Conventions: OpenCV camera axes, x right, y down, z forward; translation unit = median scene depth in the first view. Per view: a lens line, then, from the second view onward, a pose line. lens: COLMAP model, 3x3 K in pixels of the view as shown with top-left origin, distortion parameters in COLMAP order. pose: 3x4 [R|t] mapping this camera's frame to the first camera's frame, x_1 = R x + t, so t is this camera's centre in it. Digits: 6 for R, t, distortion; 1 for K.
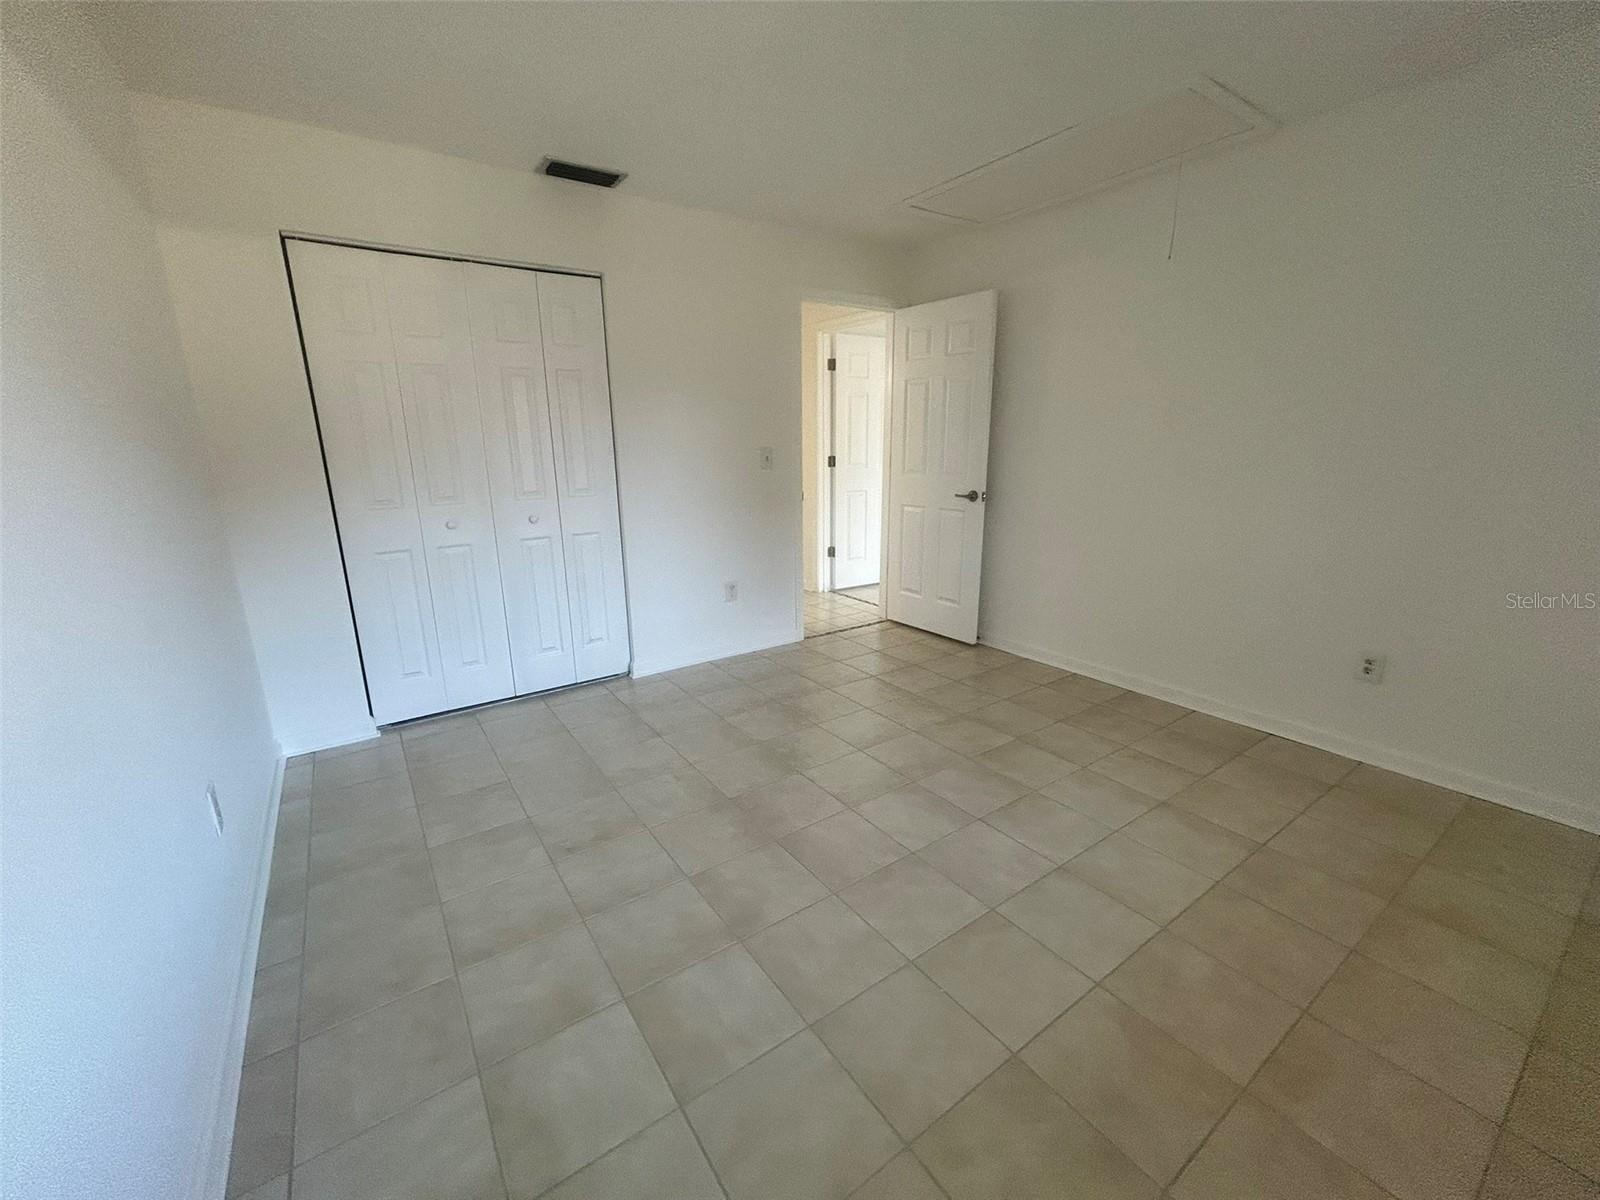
lens RADIAL K [[647.6, 0, 800.3], [0, 647.6, 601.8], [0, 0, 1]] dist [-0.002282, 0.000683]
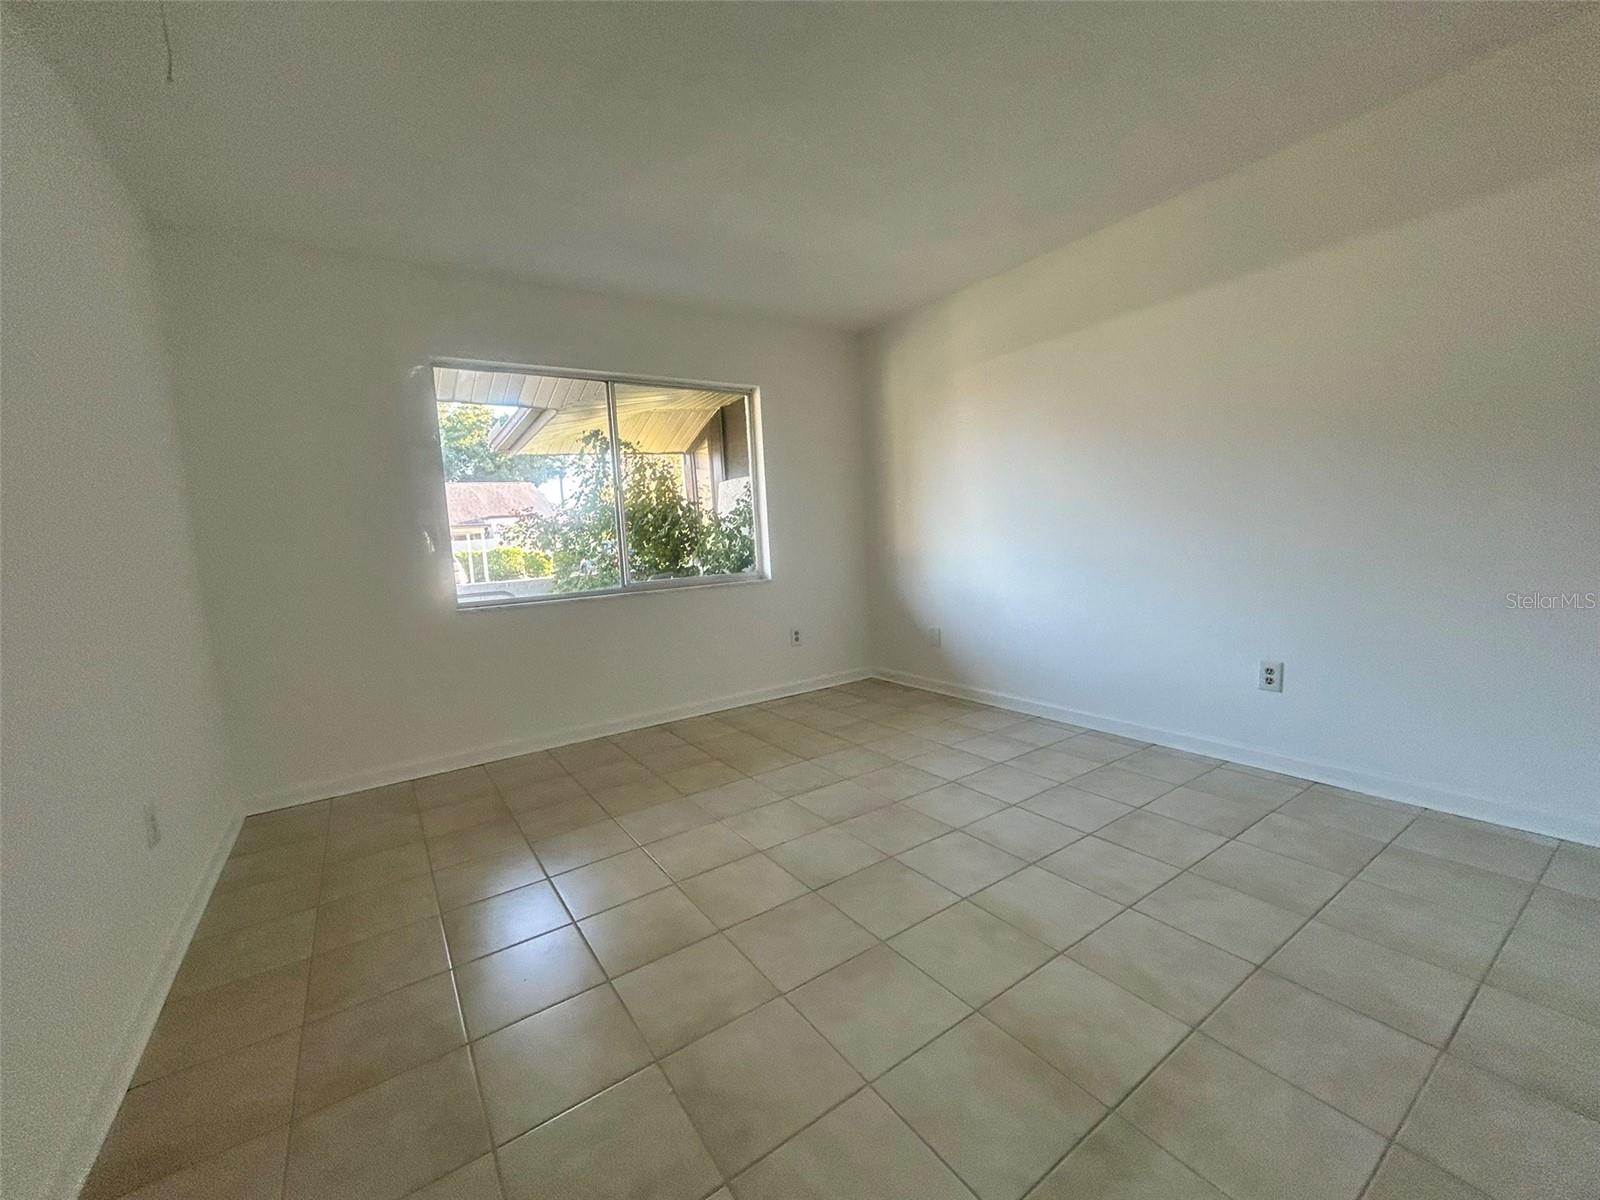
lens RADIAL K [[647.6, 0, 800.3], [0, 647.6, 601.8], [0, 0, 1]] dist [-0.002282, 0.000683]
pose [[-0.997825, 0.063150, 0.018931, 0.162648], [0.065779, 0.934482, 0.349881, -0.352907], [0.004404, 0.350366, -0.936603, 1.708854]]
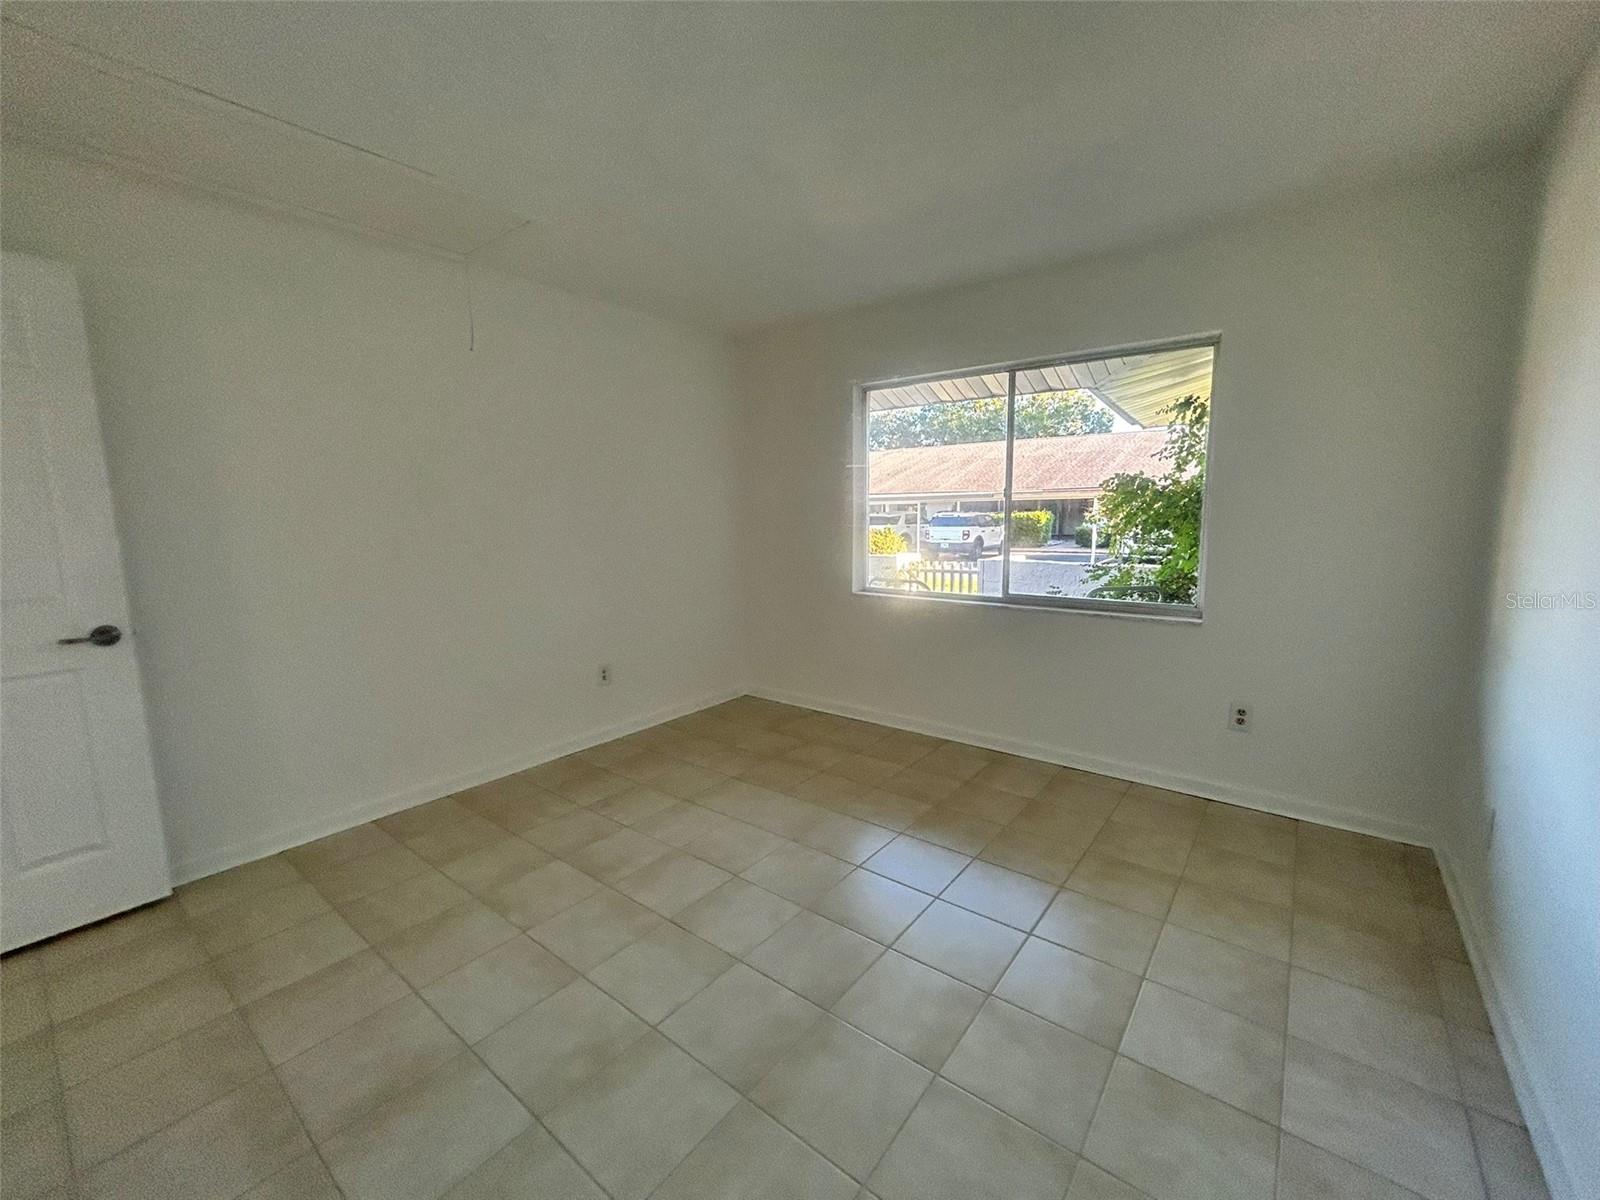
lens RADIAL K [[647.6, 0, 800.3], [0, 647.6, 601.8], [0, 0, 1]] dist [-0.002282, 0.000683]
pose [[-0.287346, -0.119357, 0.950361, -0.656118], [0.252373, 0.947710, 0.195330, -0.245989], [-0.923981, 0.295973, -0.242198, 0.971829]]
